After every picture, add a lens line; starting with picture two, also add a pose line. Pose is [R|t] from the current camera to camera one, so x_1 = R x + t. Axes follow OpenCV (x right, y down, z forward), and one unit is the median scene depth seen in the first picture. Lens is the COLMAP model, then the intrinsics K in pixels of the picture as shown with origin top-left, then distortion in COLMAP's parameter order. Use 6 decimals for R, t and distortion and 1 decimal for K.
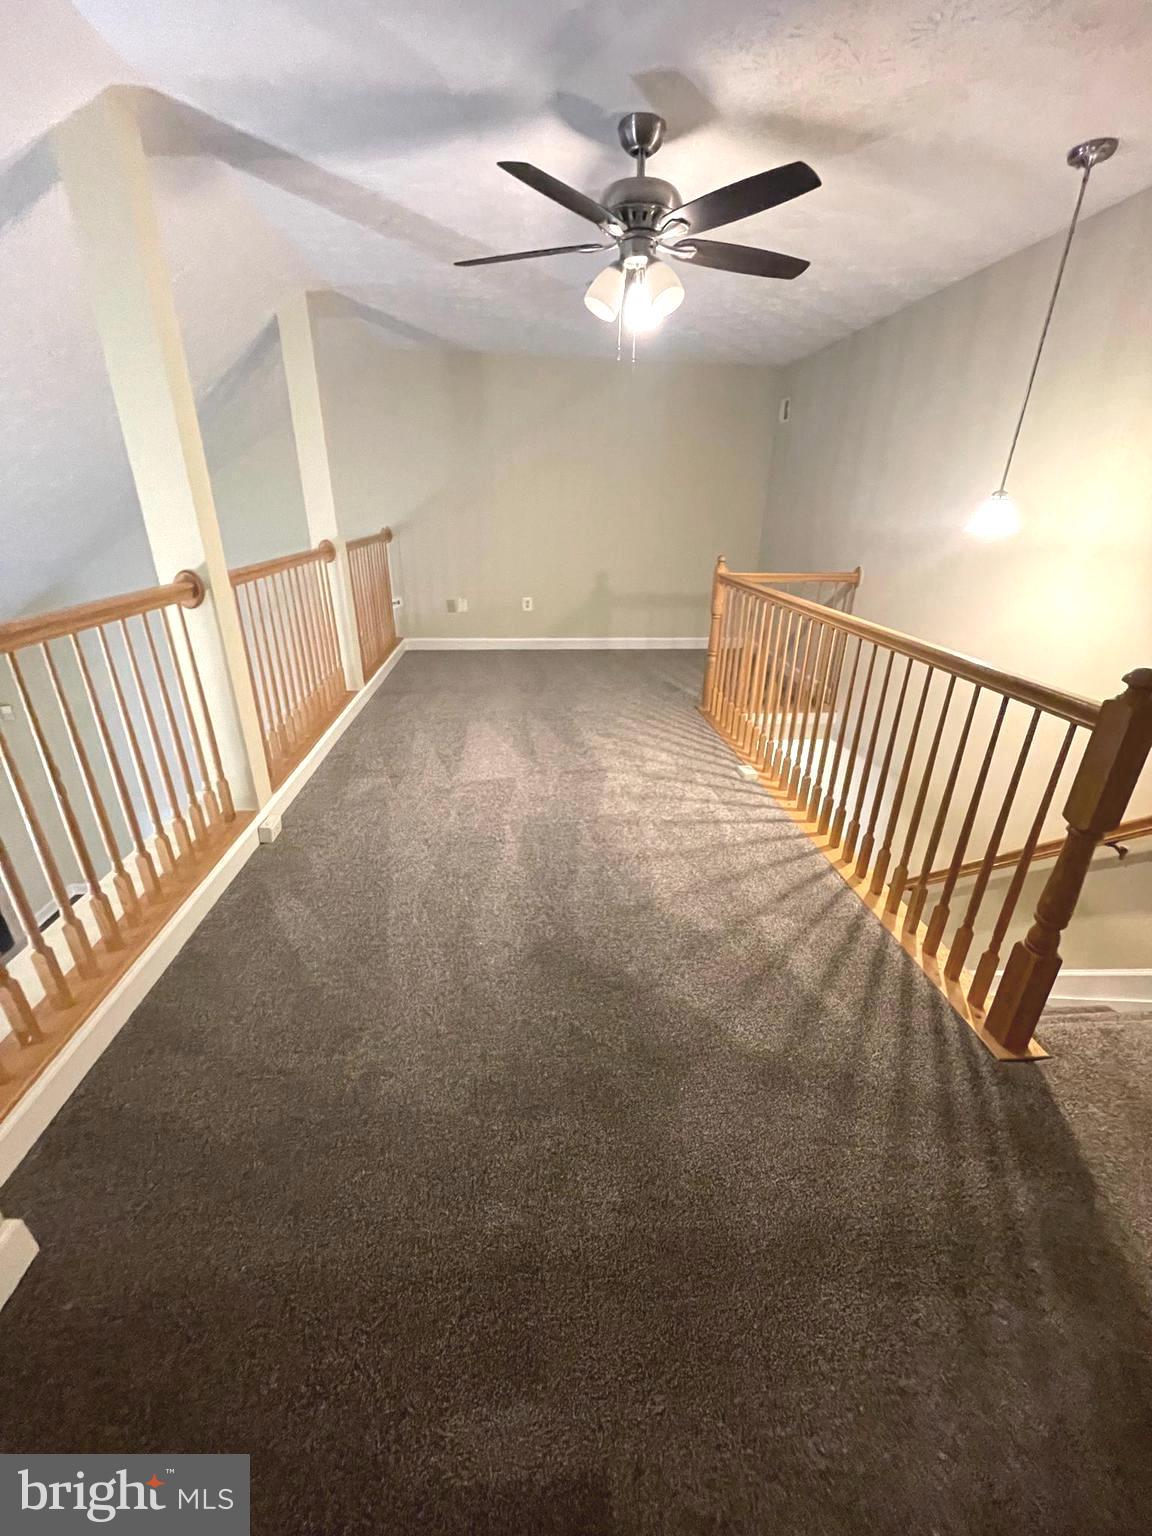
lens RADIAL K [[621.1, 0, 578.6], [0, 621.1, 767.2], [0, 0, 1]] dist [-0.002377, -0.000057]
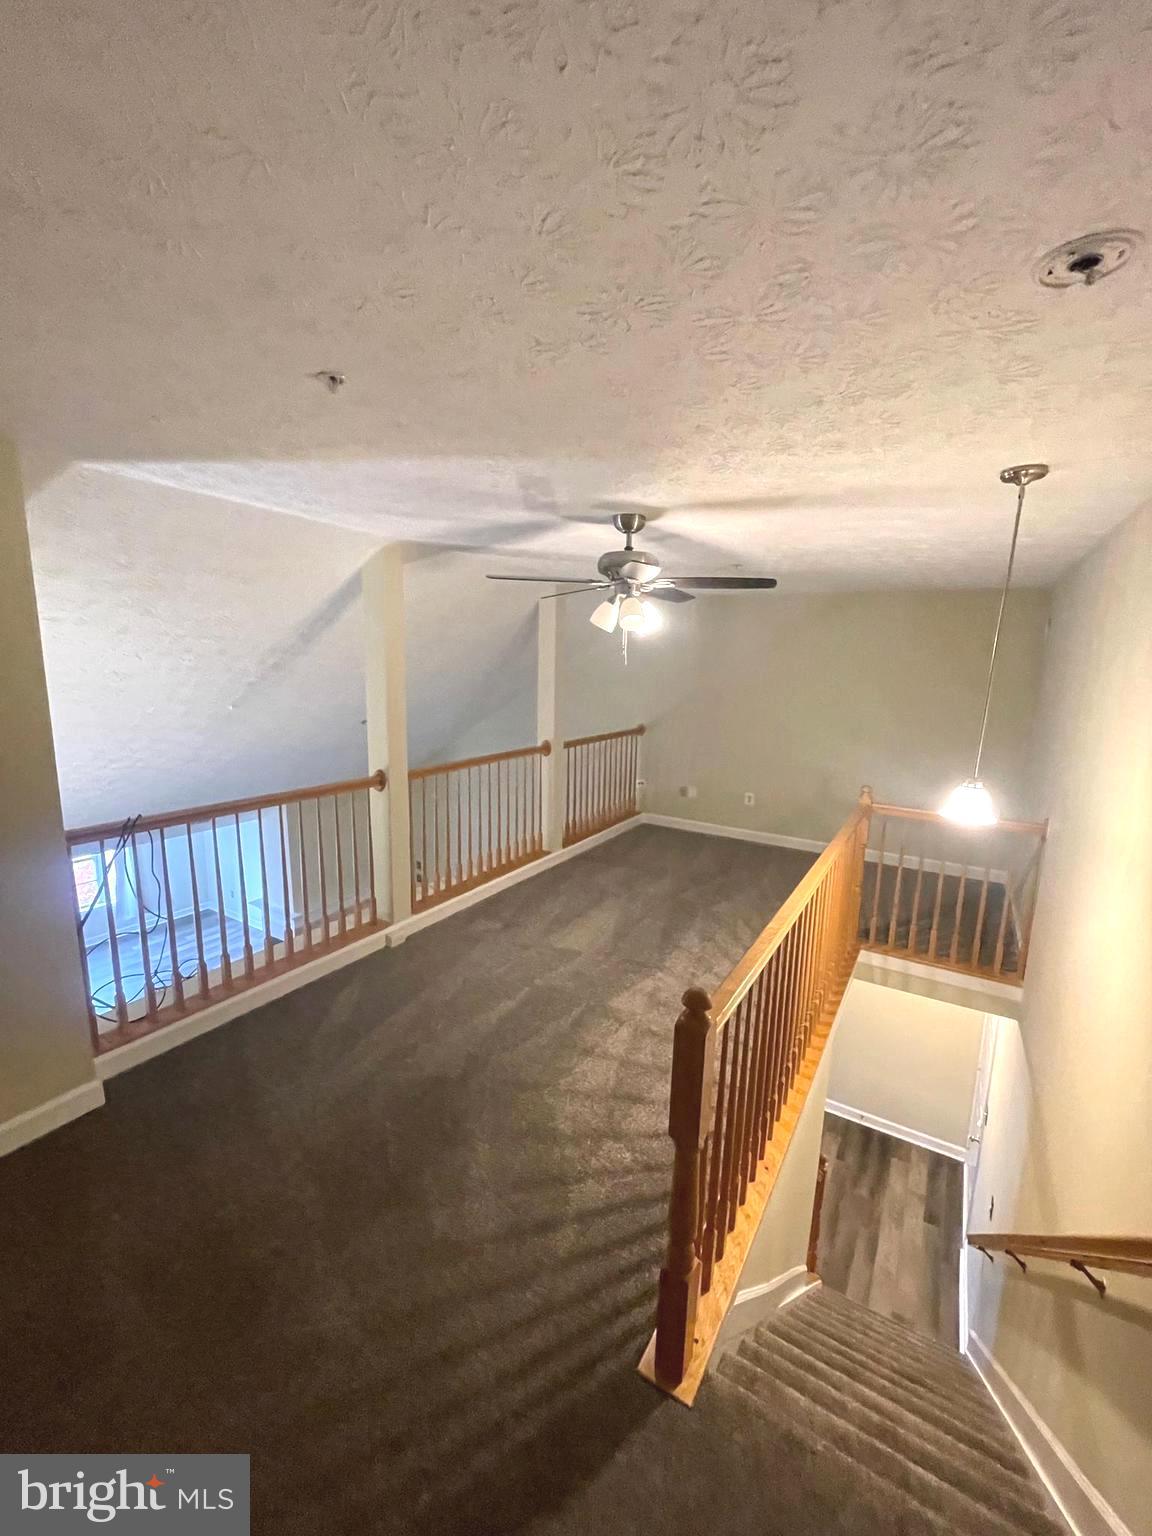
lens RADIAL K [[621.1, 0, 578.6], [0, 621.1, 767.2], [0, 0, 1]] dist [-0.002377, -0.000057]
pose [[0.805482, 0.104479, -0.583338, 0.582097], [-0.243937, 0.955532, -0.165691, -0.130993], [0.540087, 0.275759, 0.795150, -0.037817]]
